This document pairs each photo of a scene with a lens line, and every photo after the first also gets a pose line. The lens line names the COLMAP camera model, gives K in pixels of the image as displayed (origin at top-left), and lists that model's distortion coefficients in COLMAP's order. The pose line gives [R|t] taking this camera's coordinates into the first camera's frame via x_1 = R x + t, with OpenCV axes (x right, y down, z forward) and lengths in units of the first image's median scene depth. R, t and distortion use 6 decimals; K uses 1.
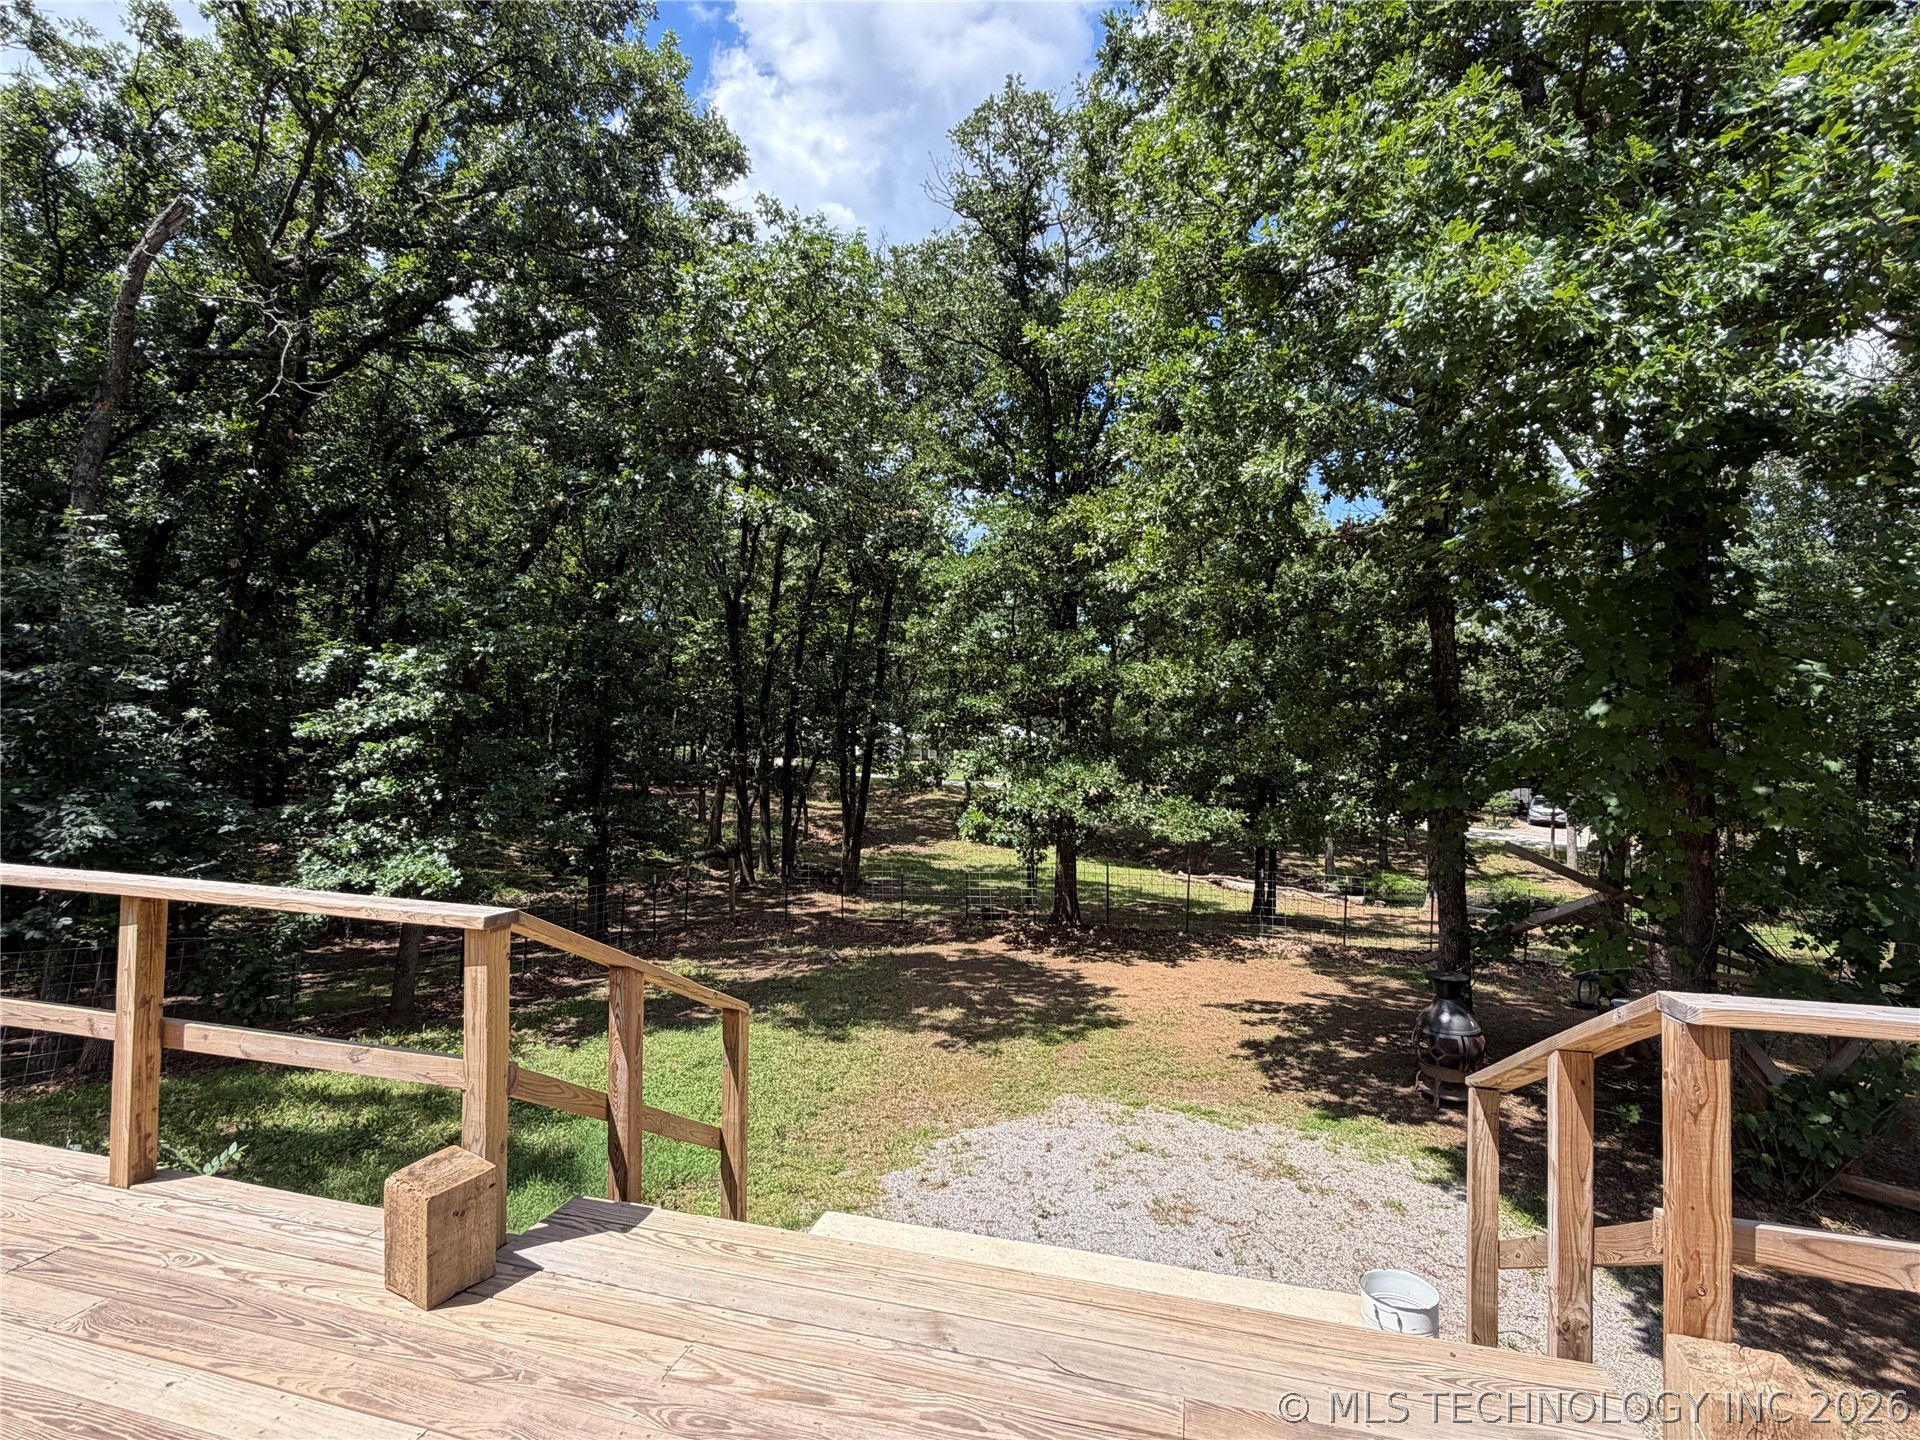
lens RADIAL K [[899.6, 0, 966.2], [0, 899.6, 721.9], [0, 0, 1]] dist [-0.002586, 0.000012]
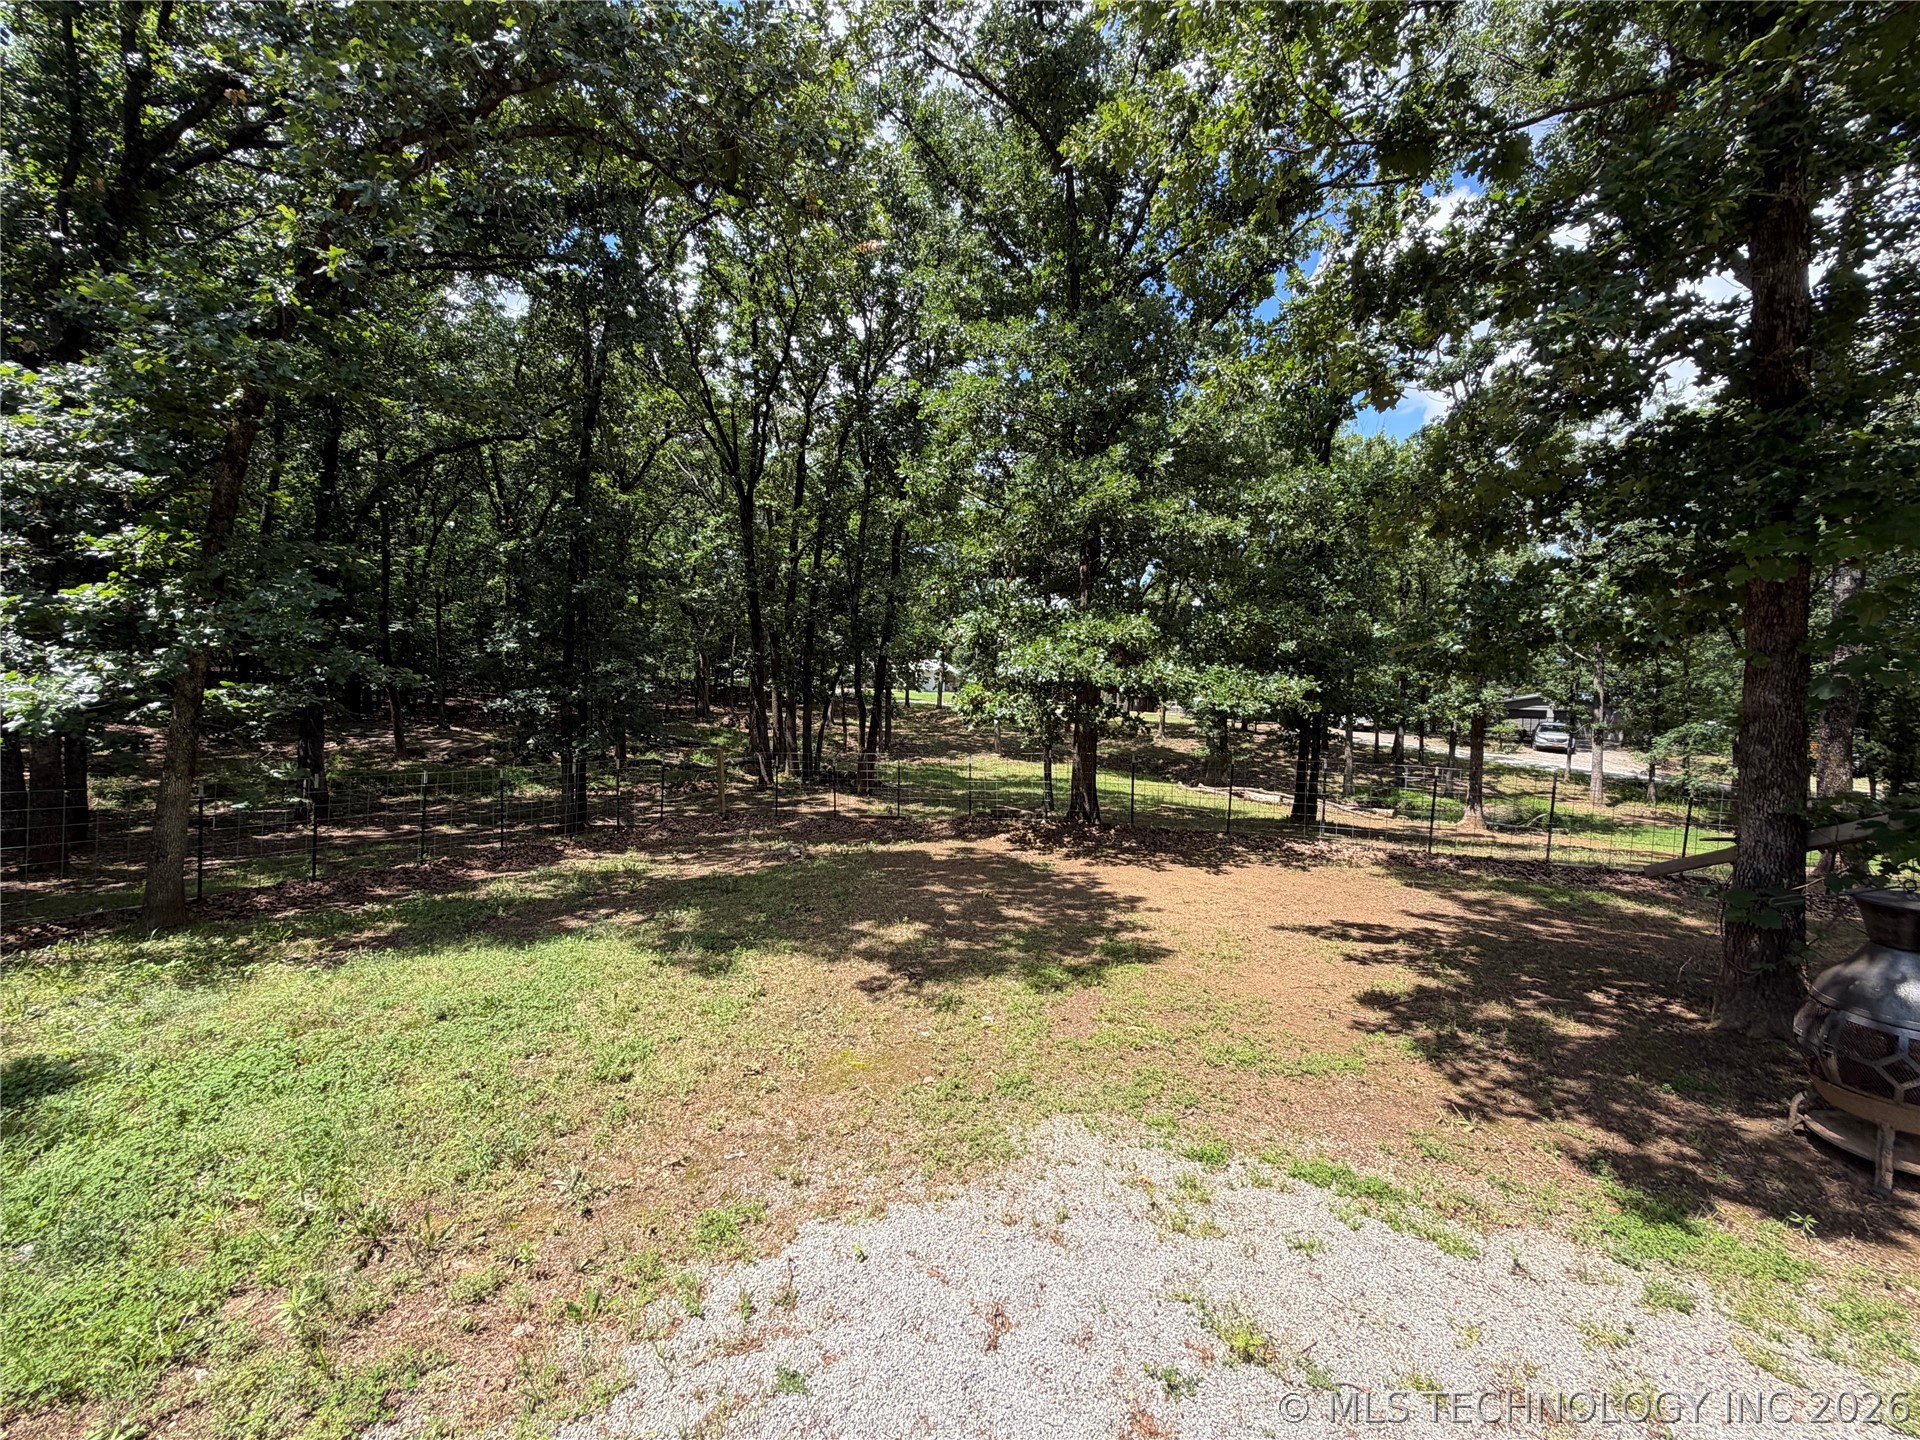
lens RADIAL K [[764.8, 0, 953.1], [0, 764.8, 717.2], [0, 0, 1]] dist [-0.002674, -0.000203]
pose [[0.997650, 0.008847, -0.067943, 0.041609], [-0.004330, 0.997787, 0.066352, 0.087500], [0.068380, -0.065902, 0.995480, 0.309882]]
